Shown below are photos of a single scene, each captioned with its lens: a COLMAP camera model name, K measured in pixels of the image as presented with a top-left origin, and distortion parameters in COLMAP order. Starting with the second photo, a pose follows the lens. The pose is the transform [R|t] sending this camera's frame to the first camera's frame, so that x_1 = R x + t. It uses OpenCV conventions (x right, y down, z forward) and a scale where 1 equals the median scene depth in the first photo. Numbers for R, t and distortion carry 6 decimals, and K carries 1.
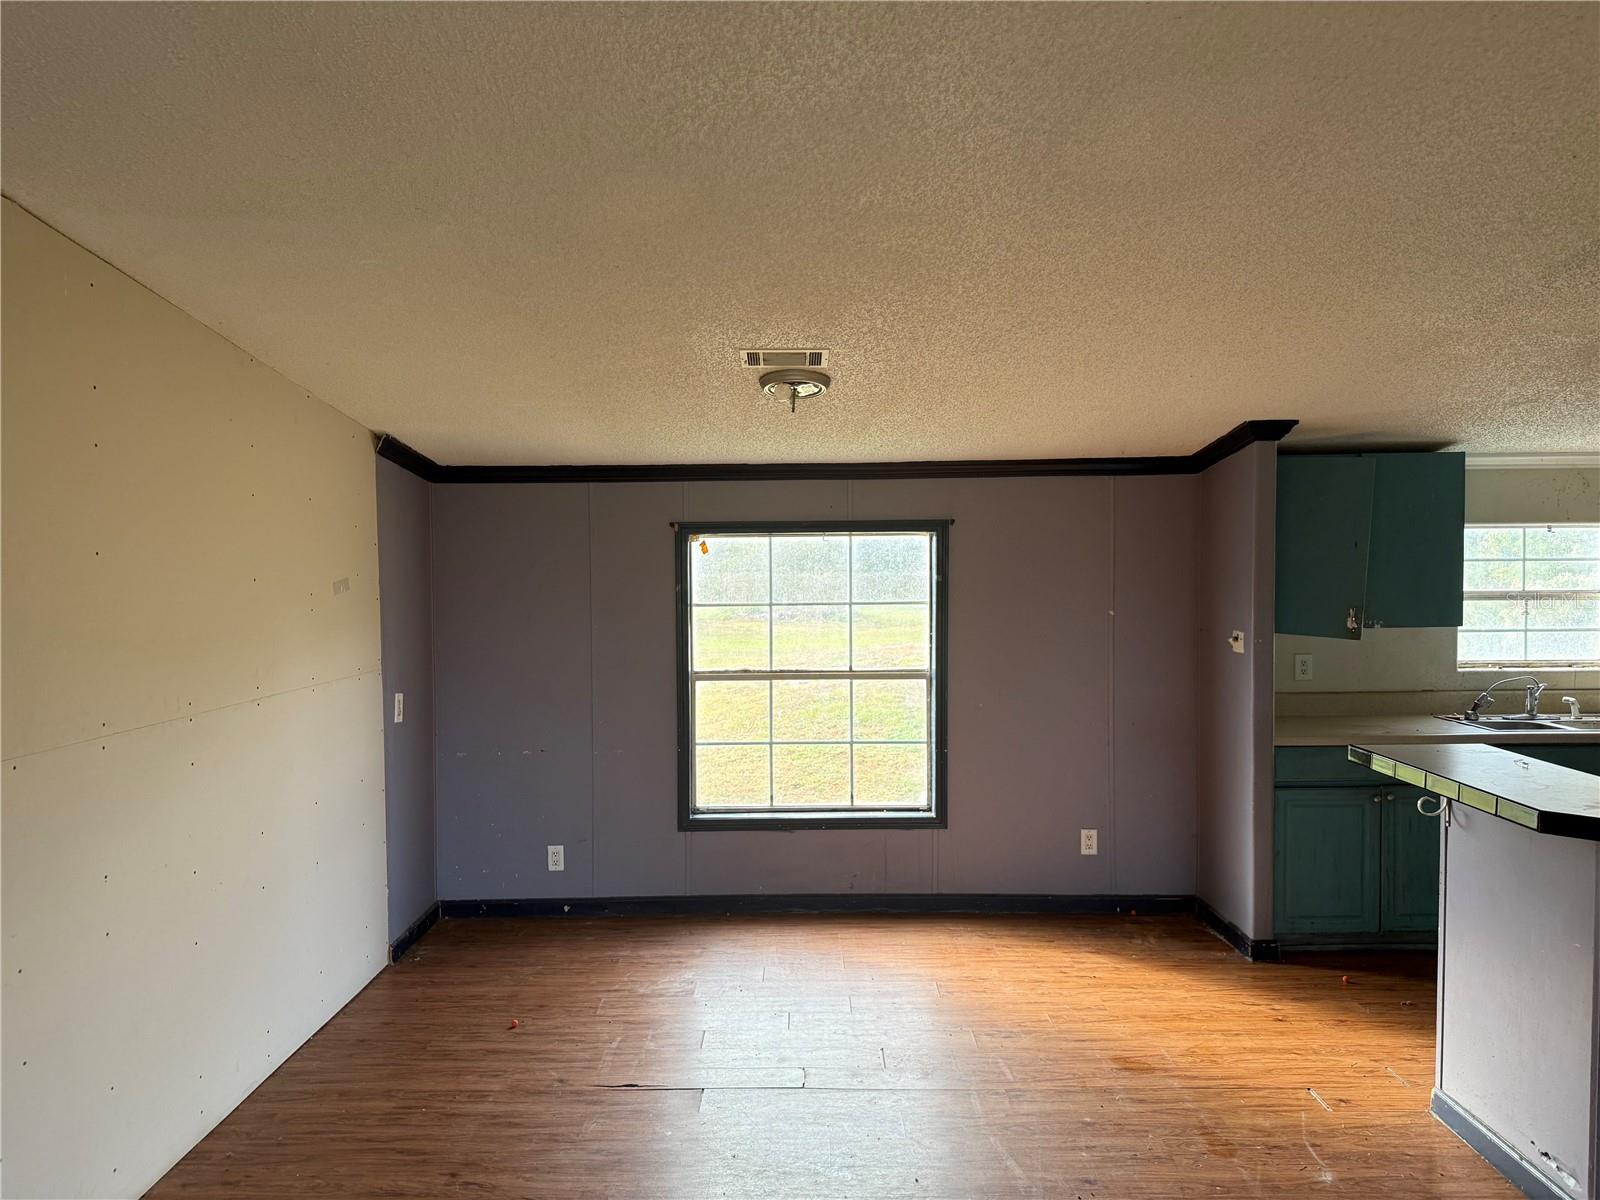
lens RADIAL K [[1126.3, 0, 799.4], [0, 1126.3, 597.8], [0, 0, 1]] dist [0.007227, -0.006910]
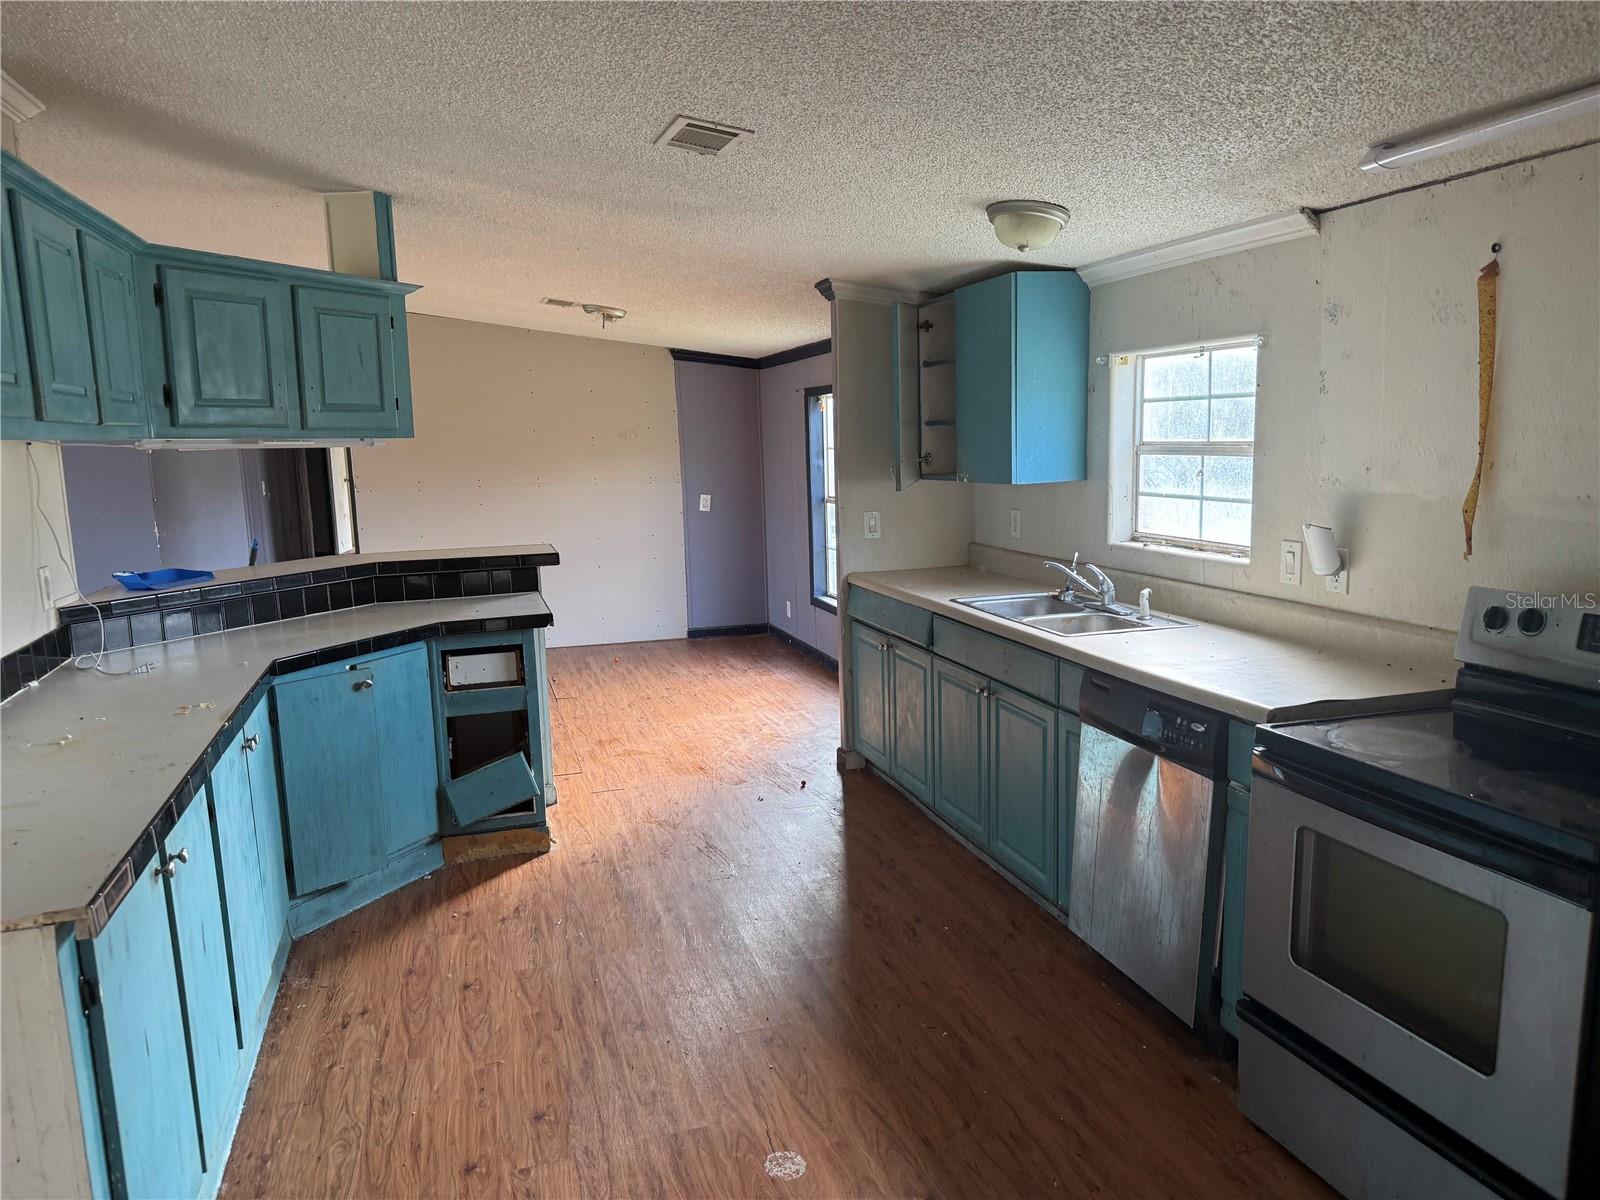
lens RADIAL K [[1126.3, 0, 803.5], [0, 1126.3, 610.5], [0, 0, 1]] dist [0.007227, -0.006910]
pose [[0.301163, 0.149720, -0.941746, 1.412447], [-0.009135, 0.988005, 0.154153, -0.009317], [0.953529, -0.037822, 0.298918, 0.615432]]
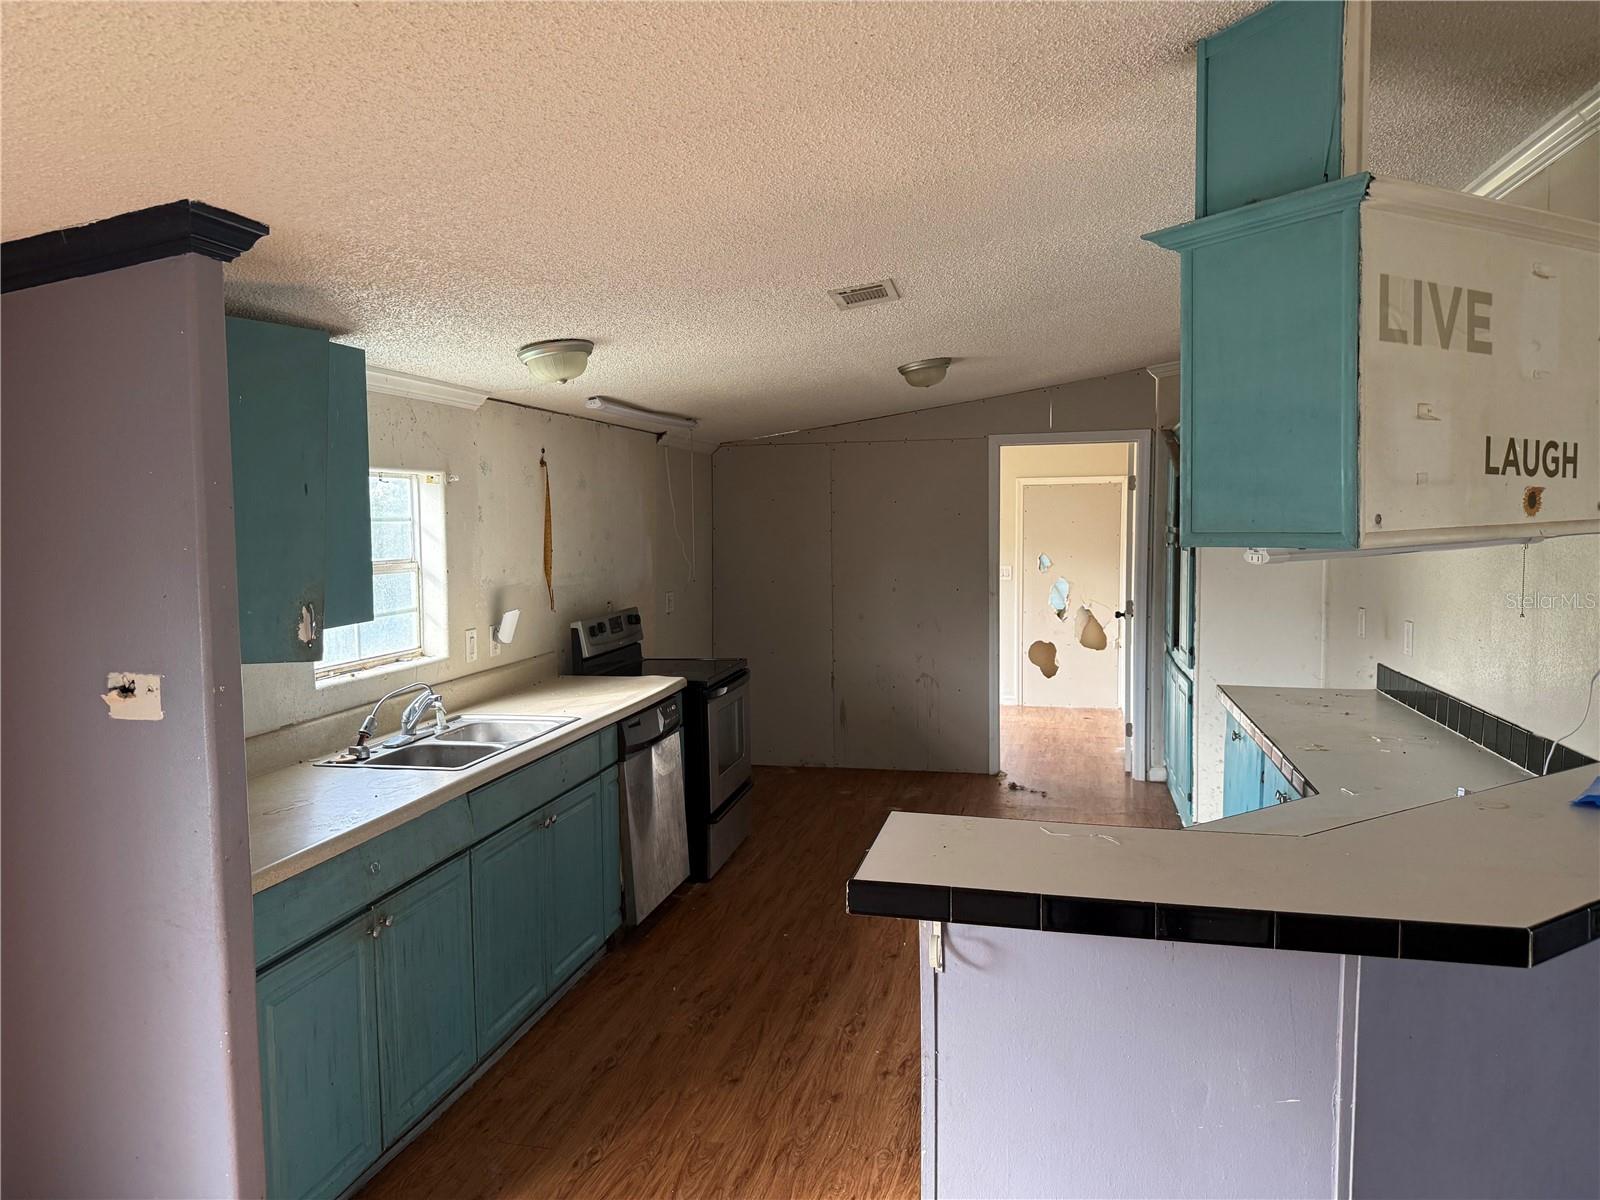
lens RADIAL K [[1126.3, 0, 789.2], [0, 1126.3, 597.1], [0, 0, 1]] dist [0.007227, -0.006910]
pose [[0.219925, -0.065228, 0.973334, 0.008282], [0.039009, 0.997552, 0.058037, -0.017299], [-0.974736, 0.025205, 0.221931, 0.649141]]
